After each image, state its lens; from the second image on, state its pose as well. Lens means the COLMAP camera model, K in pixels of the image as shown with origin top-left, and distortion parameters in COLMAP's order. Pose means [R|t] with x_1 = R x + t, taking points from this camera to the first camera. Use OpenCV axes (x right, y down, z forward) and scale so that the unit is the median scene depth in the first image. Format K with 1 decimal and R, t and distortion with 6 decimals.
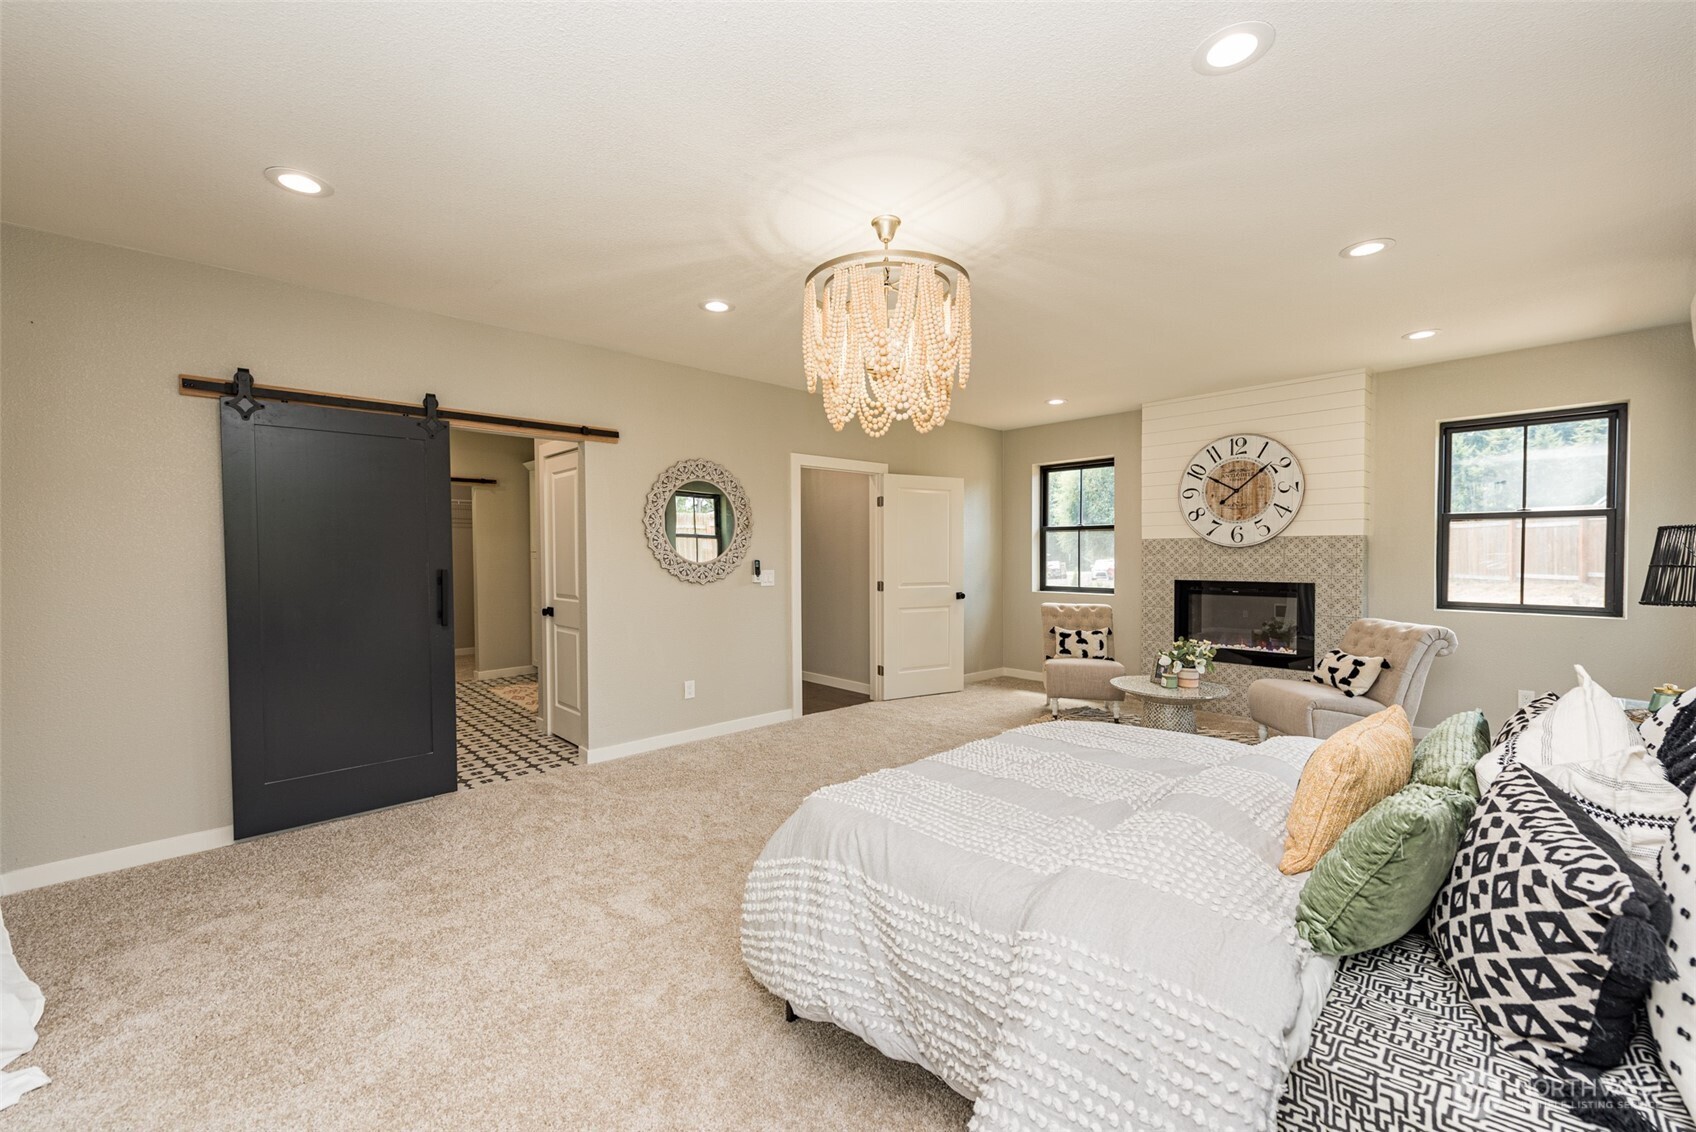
lens RADIAL K [[689.8, 0, 903.4], [0, 689.8, 567.6], [0, 0, 1]] dist [0.035383, -0.000001]
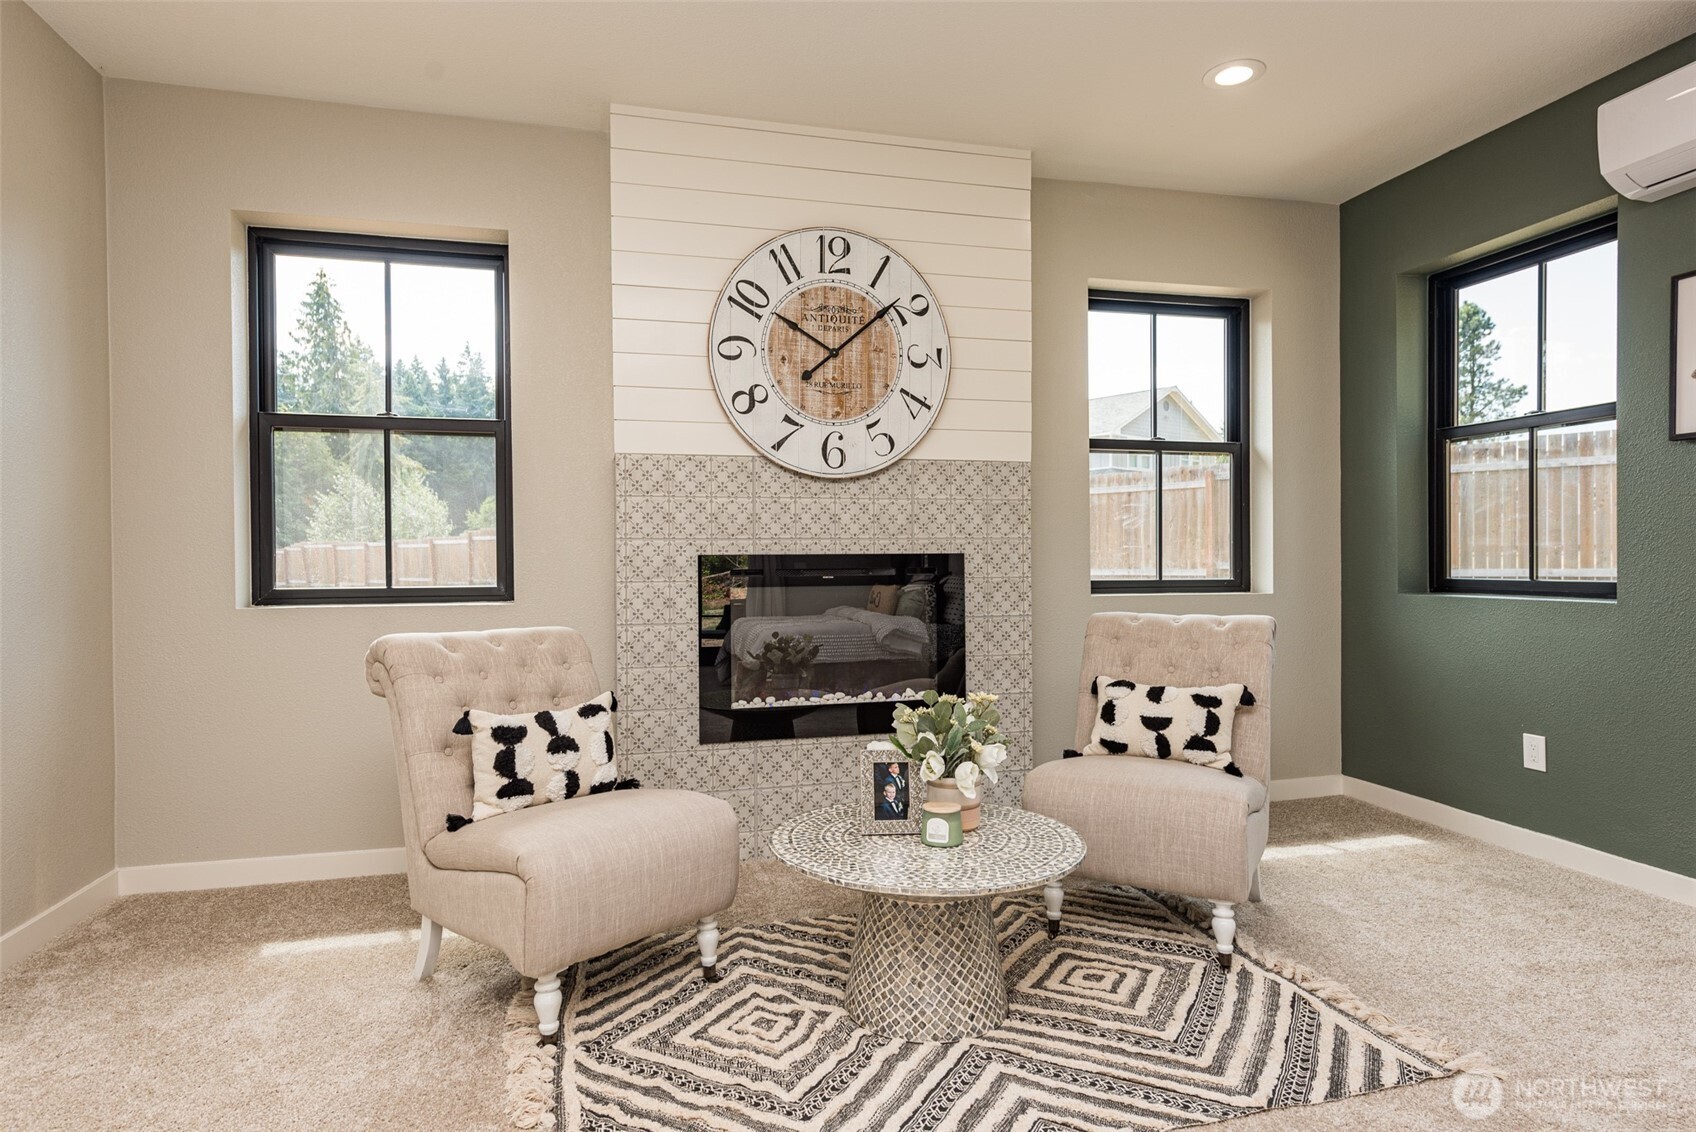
lens RADIAL K [[942.7, 0, 848.0], [0, 942.7, 566.0], [0, 0, 1]] dist [0.017393, 0.000195]
pose [[0.562515, -0.011665, 0.826705, -0.023325], [0.024881, 0.999686, -0.002824, 0.029616], [-0.826413, 0.022158, 0.562628, 0.648773]]
